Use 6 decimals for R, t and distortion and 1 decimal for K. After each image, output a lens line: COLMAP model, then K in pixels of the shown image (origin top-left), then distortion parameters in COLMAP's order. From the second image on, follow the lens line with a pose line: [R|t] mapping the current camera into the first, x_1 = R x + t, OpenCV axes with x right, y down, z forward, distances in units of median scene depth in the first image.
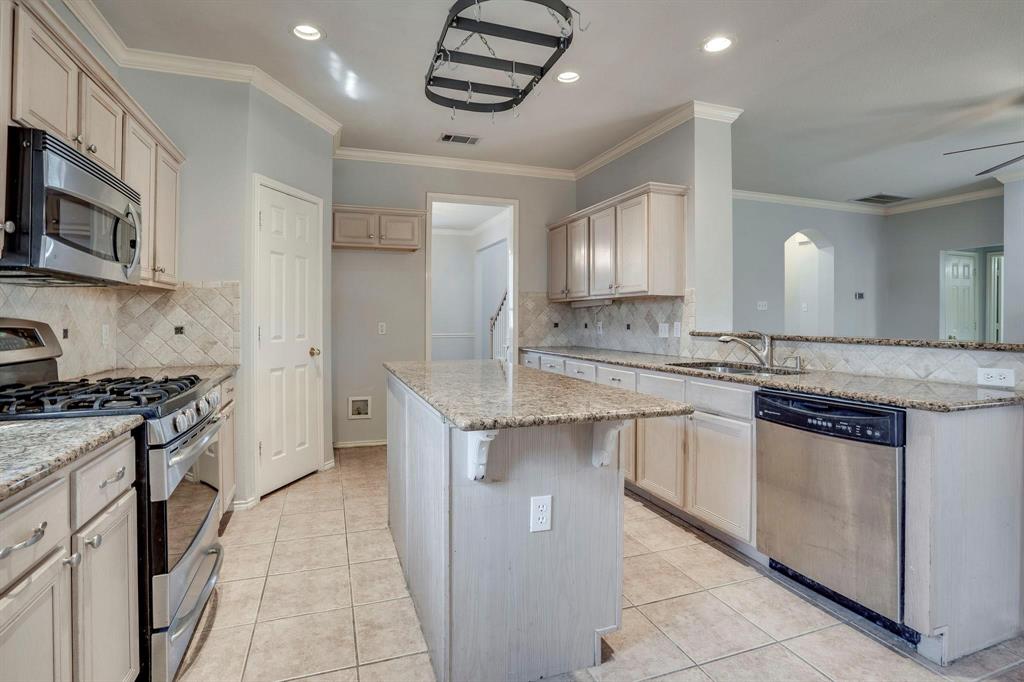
lens RADIAL K [[493.4, 0, 508.0], [0, 493.4, 317.0], [0, 0, 1]] dist [-0.031853, 0.000031]
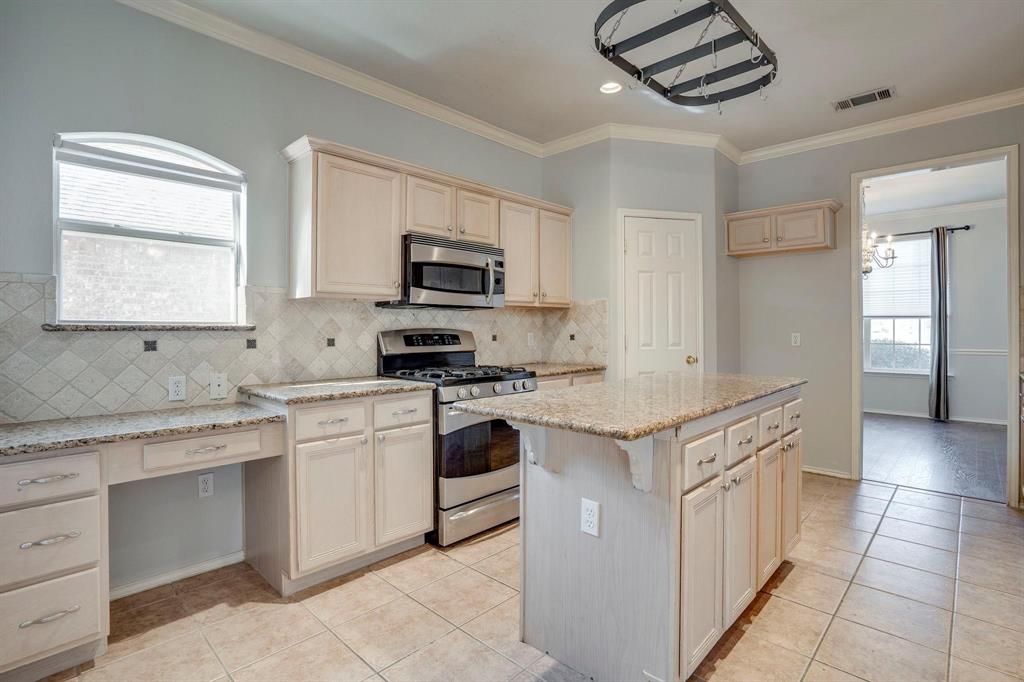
lens RADIAL K [[502.2, 0, 511.5], [0, 502.2, 327.8], [0, 0, 1]] dist [-0.001568, -0.000333]
pose [[0.467670, 0.000173, -0.883903, 0.532536], [0.002835, 0.999995, 0.001696, -0.002221], [0.883899, -0.003299, 0.467667, 0.203185]]
